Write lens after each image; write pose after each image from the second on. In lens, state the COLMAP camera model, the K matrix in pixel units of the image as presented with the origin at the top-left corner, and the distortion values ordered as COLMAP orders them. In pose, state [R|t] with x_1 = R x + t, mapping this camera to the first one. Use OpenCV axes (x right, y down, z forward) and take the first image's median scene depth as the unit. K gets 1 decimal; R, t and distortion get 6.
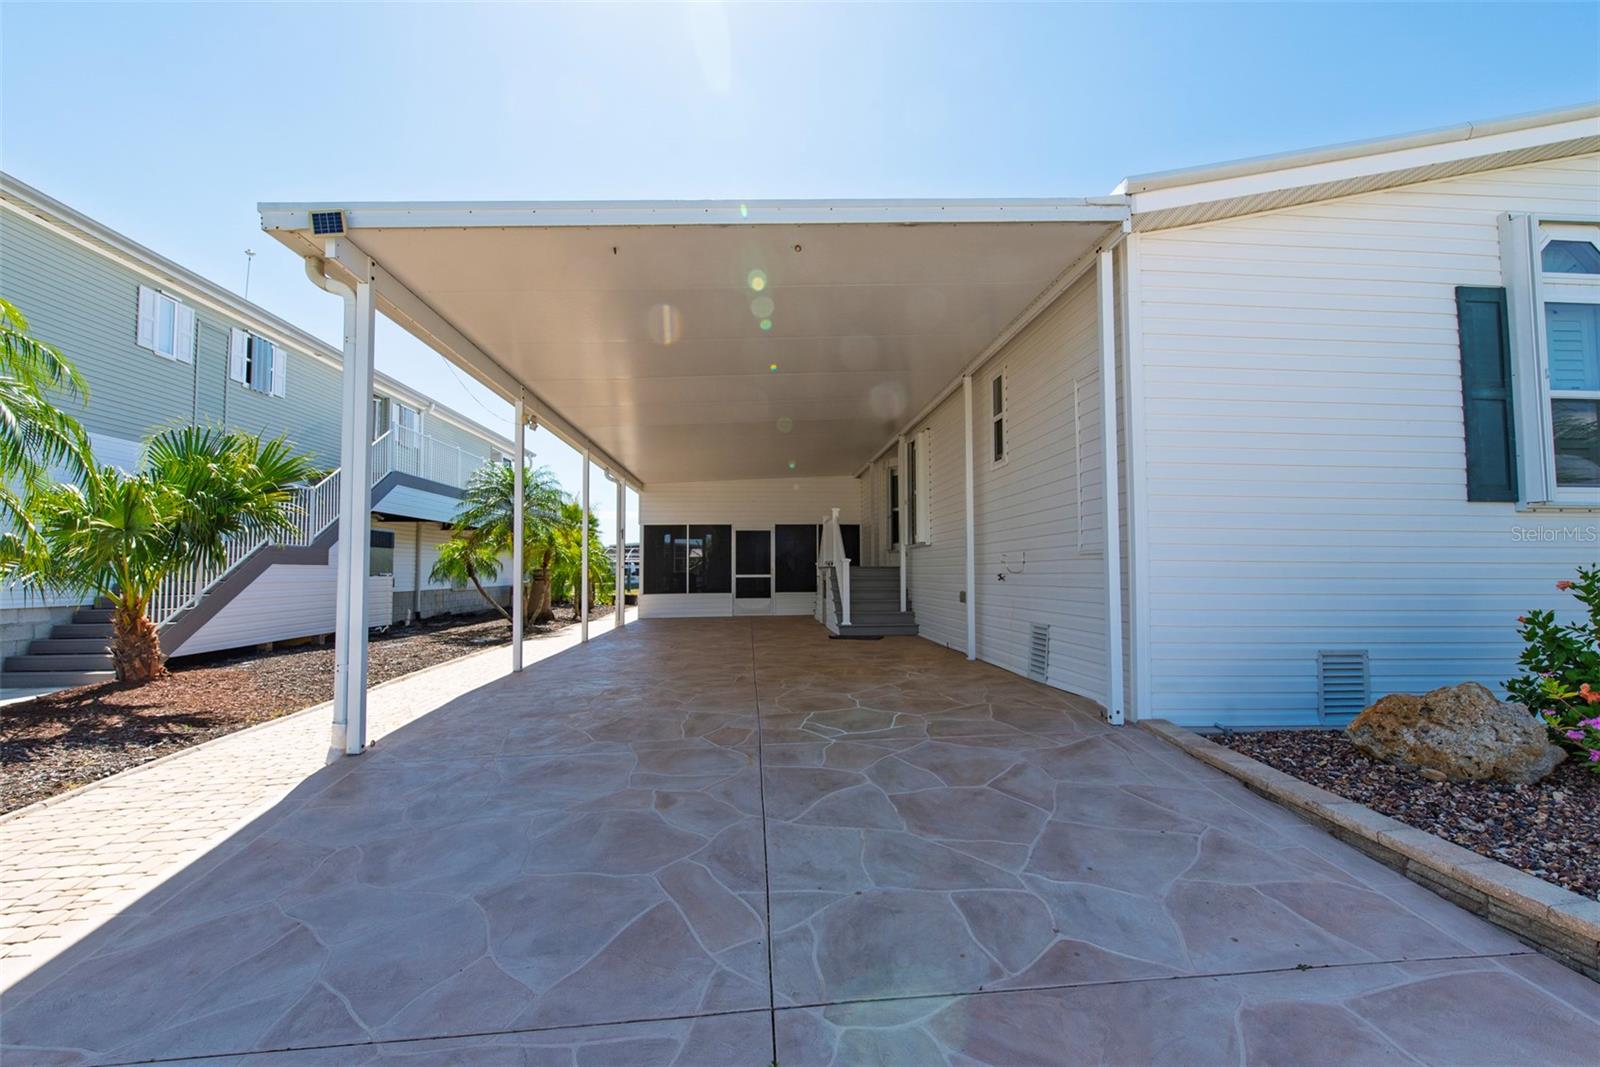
lens RADIAL K [[716.6, 0, 802.3], [0, 716.6, 533.5], [0, 0, 1]] dist [0.001358, -0.000018]
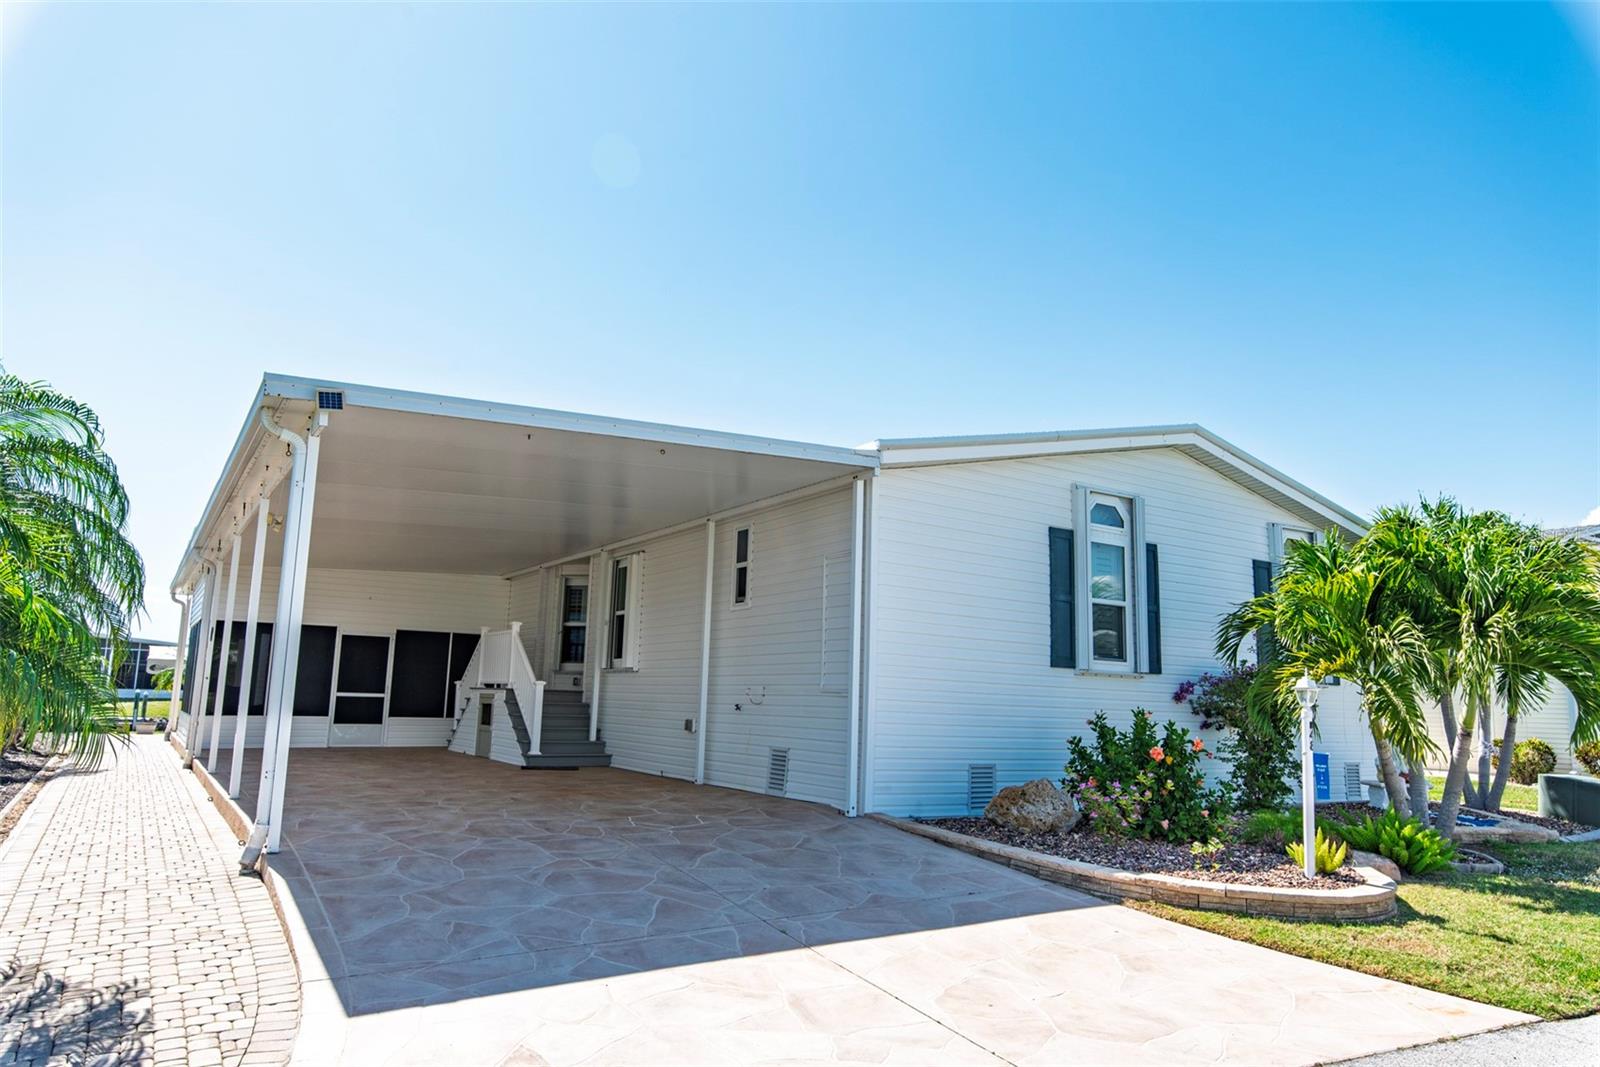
lens RADIAL K [[1058.6, 0, 799.0], [0, 1058.6, 532.1], [0, 0, 1]] dist [-0.011105, 0.000198]
pose [[0.881589, 0.102498, 0.460754, -0.622957], [-0.056835, 0.992087, -0.111950, -0.045830], [-0.468583, 0.072507, 0.880439, -0.764661]]
